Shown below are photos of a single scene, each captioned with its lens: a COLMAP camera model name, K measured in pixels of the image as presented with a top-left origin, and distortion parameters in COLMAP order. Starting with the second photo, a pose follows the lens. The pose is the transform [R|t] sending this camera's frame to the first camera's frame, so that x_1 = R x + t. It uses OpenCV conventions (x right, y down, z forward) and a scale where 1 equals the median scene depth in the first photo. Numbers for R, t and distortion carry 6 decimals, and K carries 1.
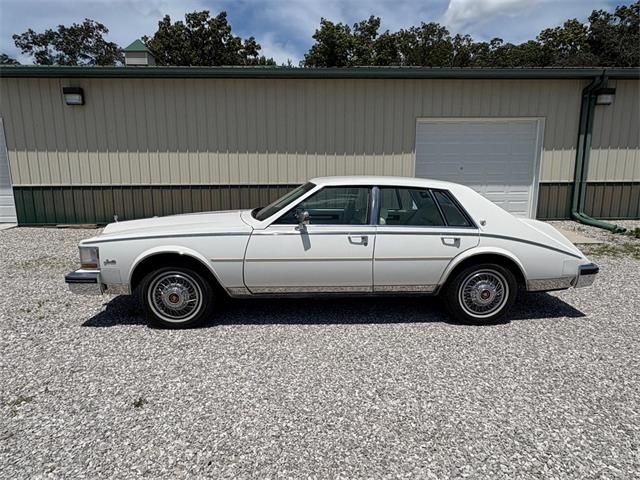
lens RADIAL K [[394.9, 0, 318.4], [0, 394.9, 238.6], [0, 0, 1]] dist [-0.002840, 0.002997]
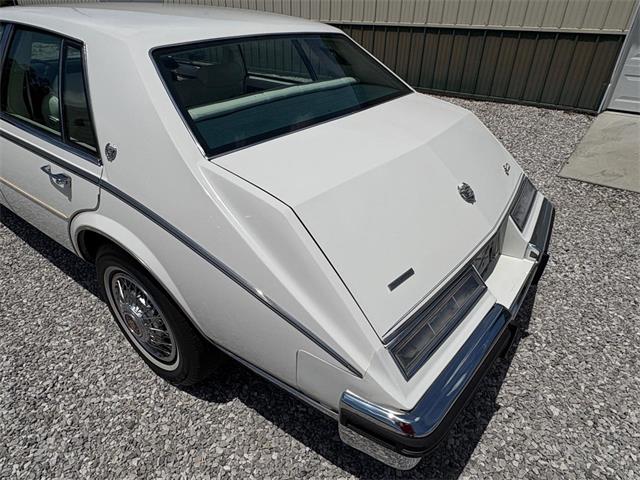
lens RADIAL K [[394.9, 0, 317.6], [0, 394.9, 239.8], [0, 0, 1]] dist [-0.002840, 0.002997]
pose [[0.758427, 0.341511, -0.555121, 0.711513], [-0.123242, 0.911508, 0.392383, -0.118299], [0.640000, -0.229179, 0.733401, 0.769091]]
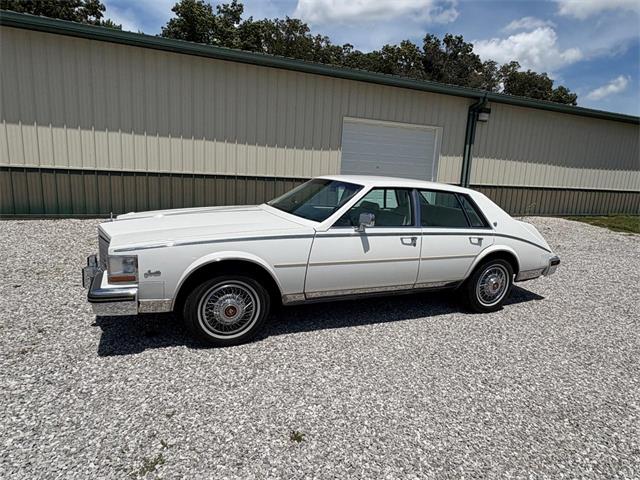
lens RADIAL K [[394.9, 0, 321.7], [0, 394.9, 239.1], [0, 0, 1]] dist [-0.002840, 0.002997]
pose [[0.928149, -0.013670, 0.371957, -0.438076], [0.003597, 0.999608, 0.027764, -0.027218], [-0.372190, -0.024431, 0.927835, 0.109145]]
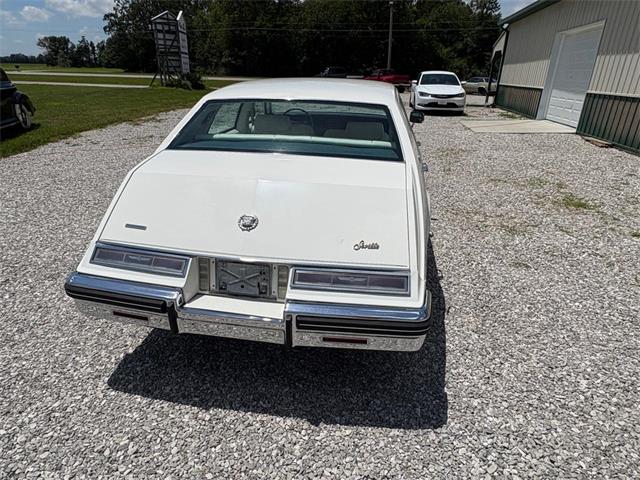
lens RADIAL K [[394.9, 0, 322.7], [0, 394.9, 244.0], [0, 0, 1]] dist [-0.002840, 0.002997]
pose [[-0.227313, 0.386408, -0.893878, 0.986184], [-0.185509, 0.883916, 0.429277, -0.216591], [0.955989, 0.263403, -0.129244, 1.271578]]
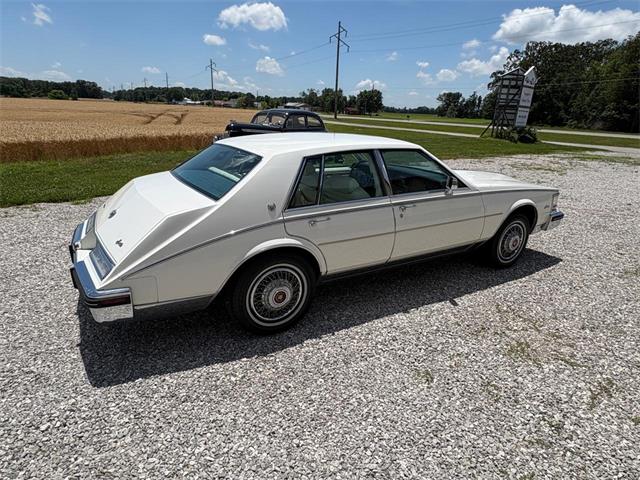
lens RADIAL K [[394.9, 0, 319.7], [0, 394.9, 244.8], [0, 0, 1]] dist [-0.002840, 0.002997]
pose [[-0.886187, 0.115184, -0.448782, 0.585762], [-0.118469, 0.880077, 0.459815, -0.362418], [0.447926, 0.460649, -0.766267, 1.891753]]
